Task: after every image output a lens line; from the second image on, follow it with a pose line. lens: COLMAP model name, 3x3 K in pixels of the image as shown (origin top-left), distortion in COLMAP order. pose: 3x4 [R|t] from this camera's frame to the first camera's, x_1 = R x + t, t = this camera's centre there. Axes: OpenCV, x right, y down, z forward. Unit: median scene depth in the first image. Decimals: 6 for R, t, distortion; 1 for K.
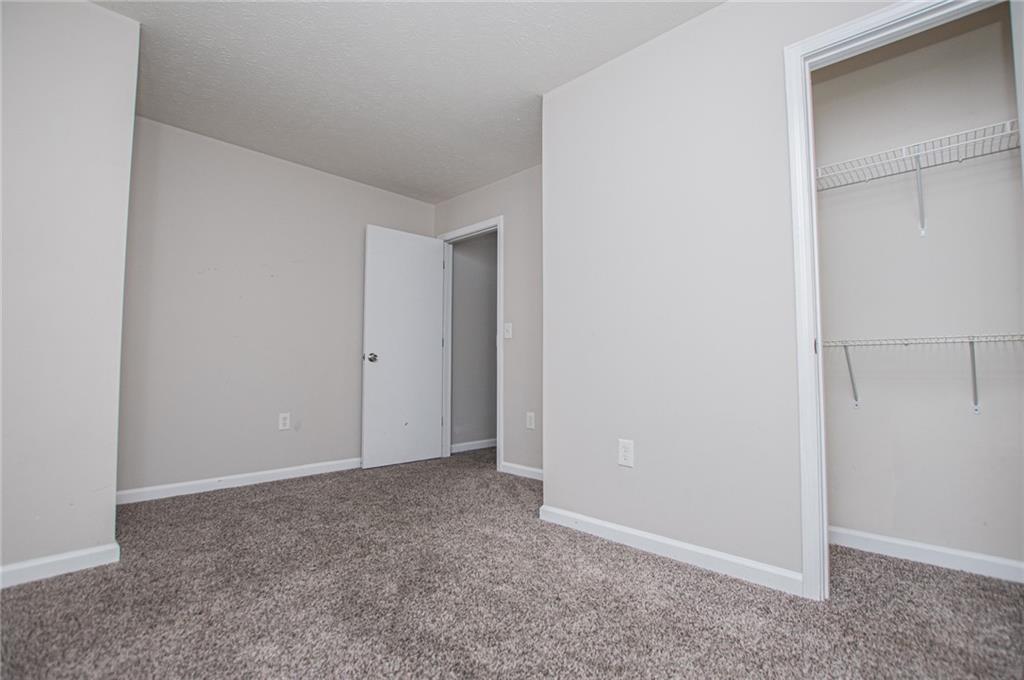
lens RADIAL K [[450.1, 0, 518.8], [0, 450.1, 340.6], [0, 0, 1]] dist [-0.025153, 0.000213]
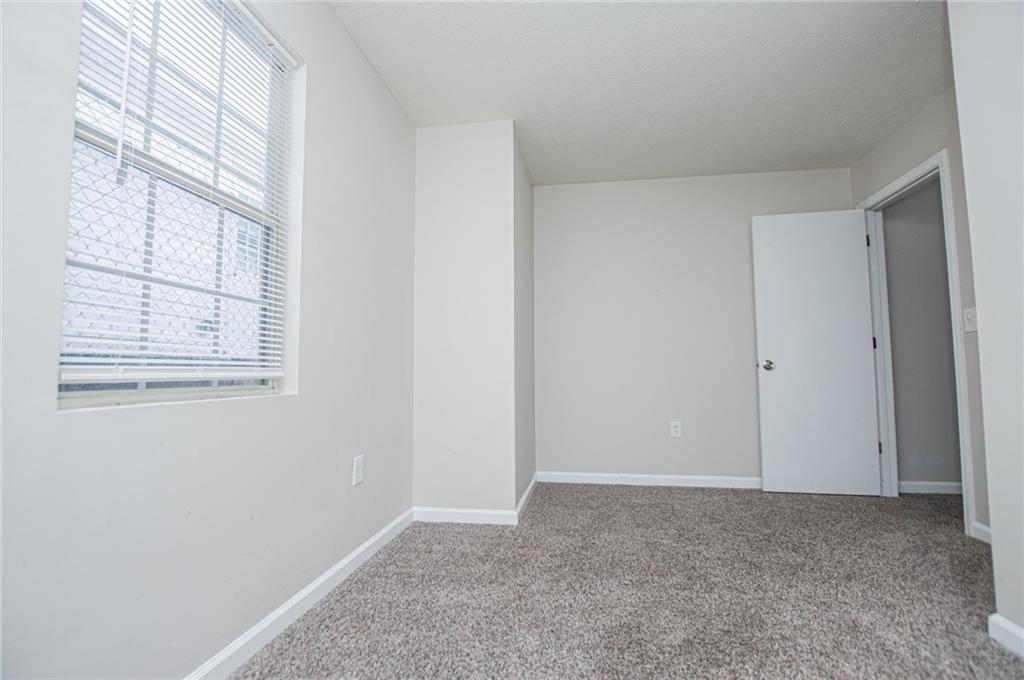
lens RADIAL K [[449.2, 0, 512.0], [0, 449.2, 340.0], [0, 0, 1]] dist [-0.039128, 0.005989]
pose [[0.579805, -0.063185, -0.812302, 0.142756], [0.049750, 0.997874, -0.042109, 0.001003], [0.813235, -0.015997, 0.581716, 0.143498]]
